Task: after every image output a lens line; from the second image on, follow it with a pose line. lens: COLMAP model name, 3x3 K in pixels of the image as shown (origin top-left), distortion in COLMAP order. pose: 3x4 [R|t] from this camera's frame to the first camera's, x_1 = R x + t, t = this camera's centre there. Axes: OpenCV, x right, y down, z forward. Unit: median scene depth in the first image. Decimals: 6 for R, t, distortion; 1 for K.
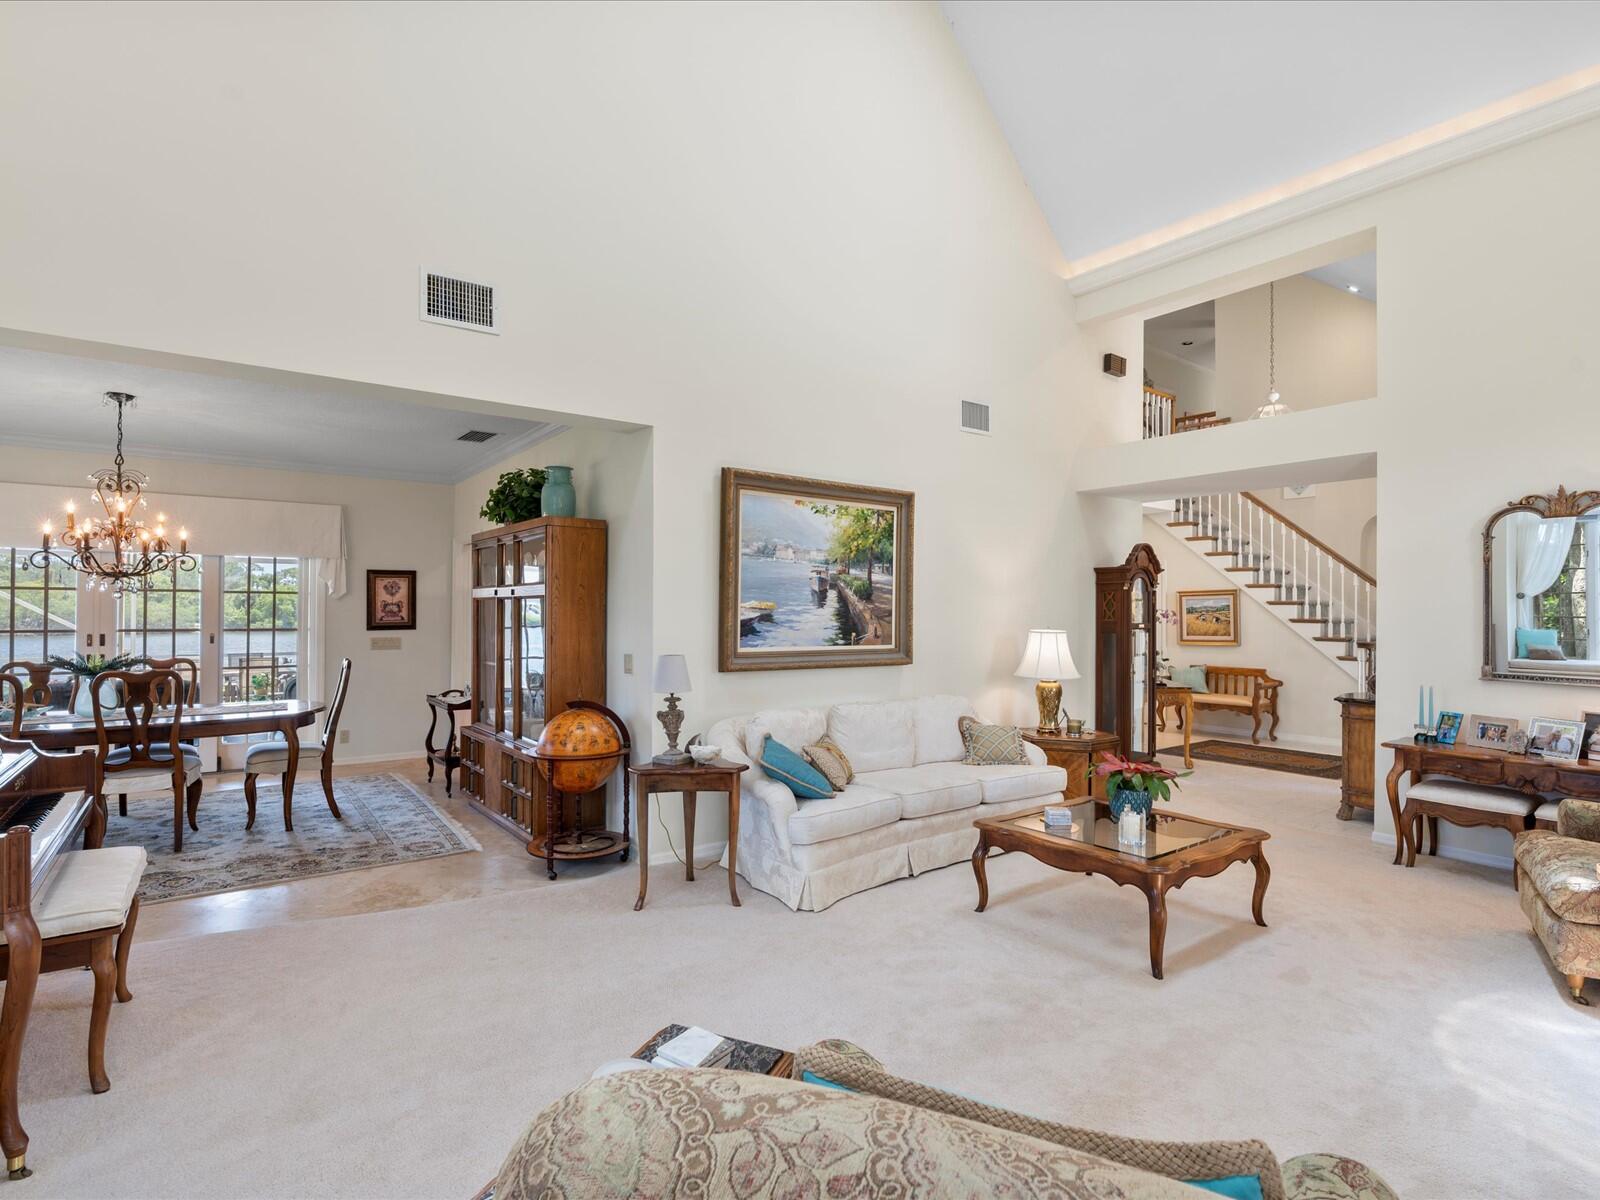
lens RADIAL K [[811.4, 0, 802.1], [0, 811.4, 604.0], [0, 0, 1]] dist [-0.001290, -0.000178]
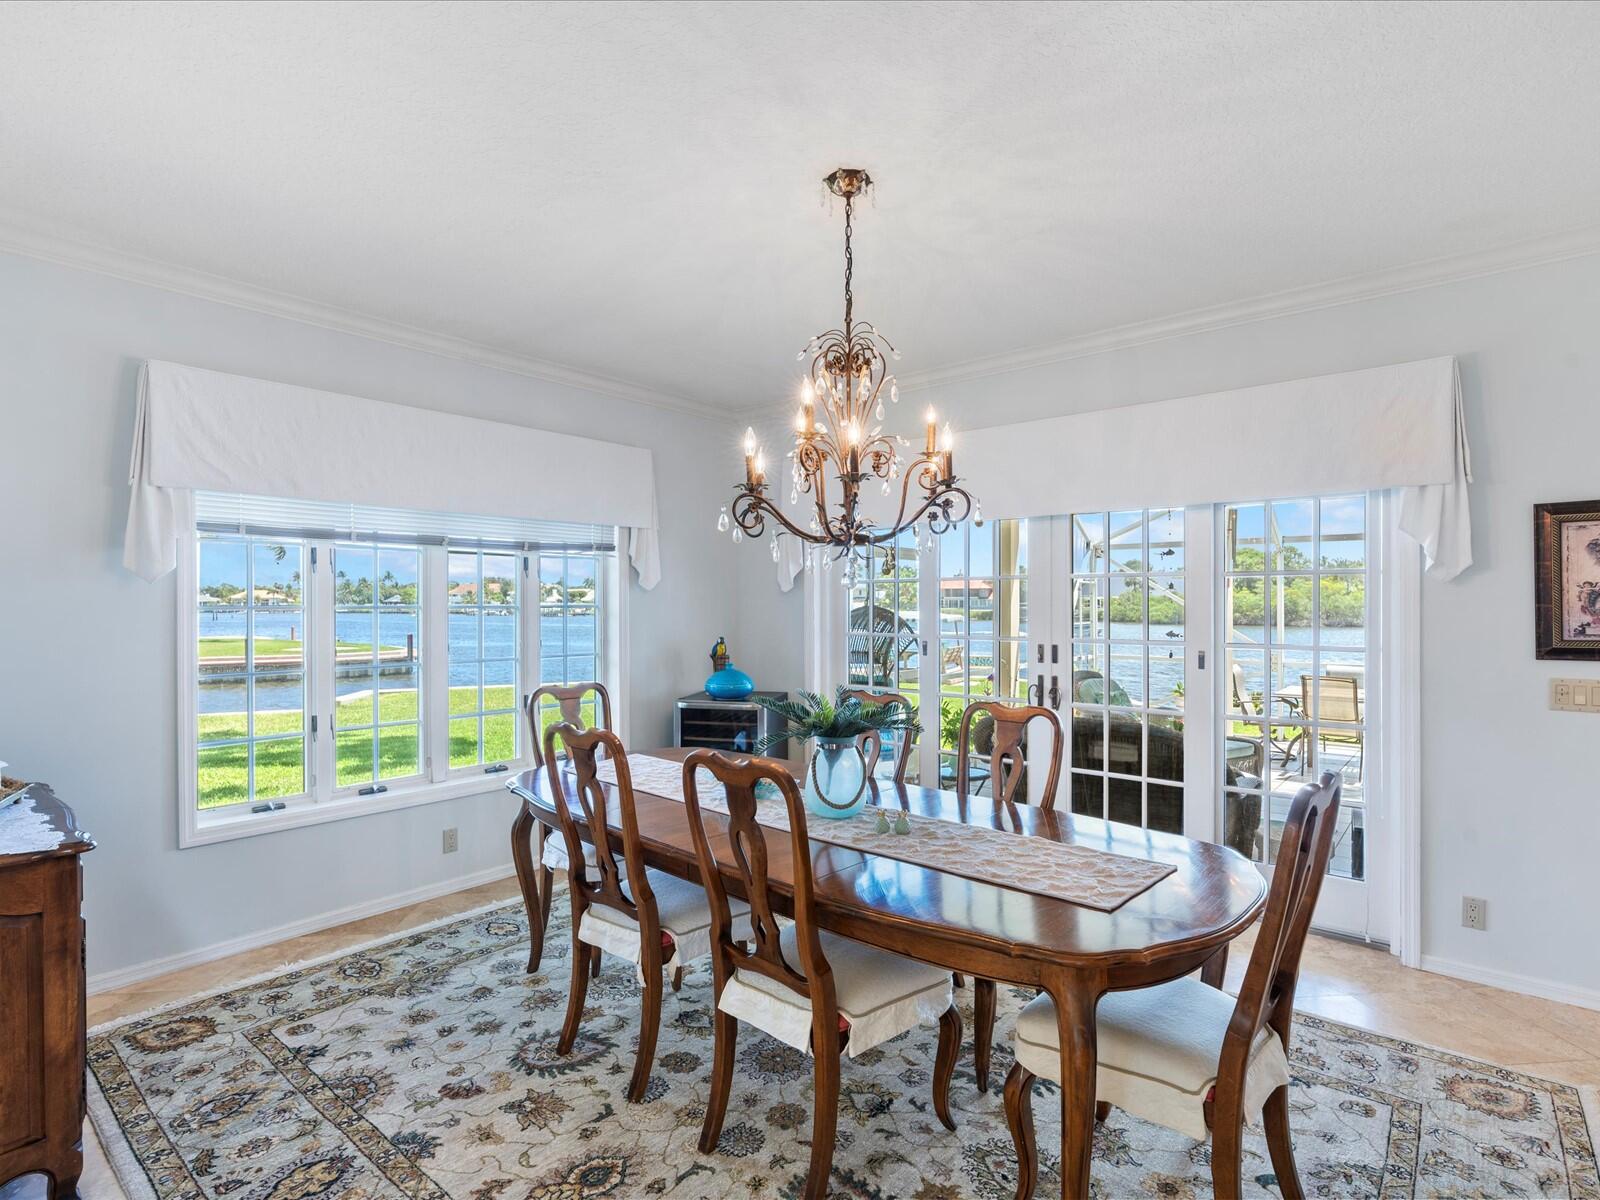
lens RADIAL K [[811.4, 0, 801.2], [0, 811.4, 600.1], [0, 0, 1]] dist [-0.001290, -0.000178]
pose [[0.249758, -0.007274, -0.968281, -0.251412], [0.012837, 0.999909, -0.004201, 0.000943], [0.968223, -0.011381, 0.249829, 0.571358]]
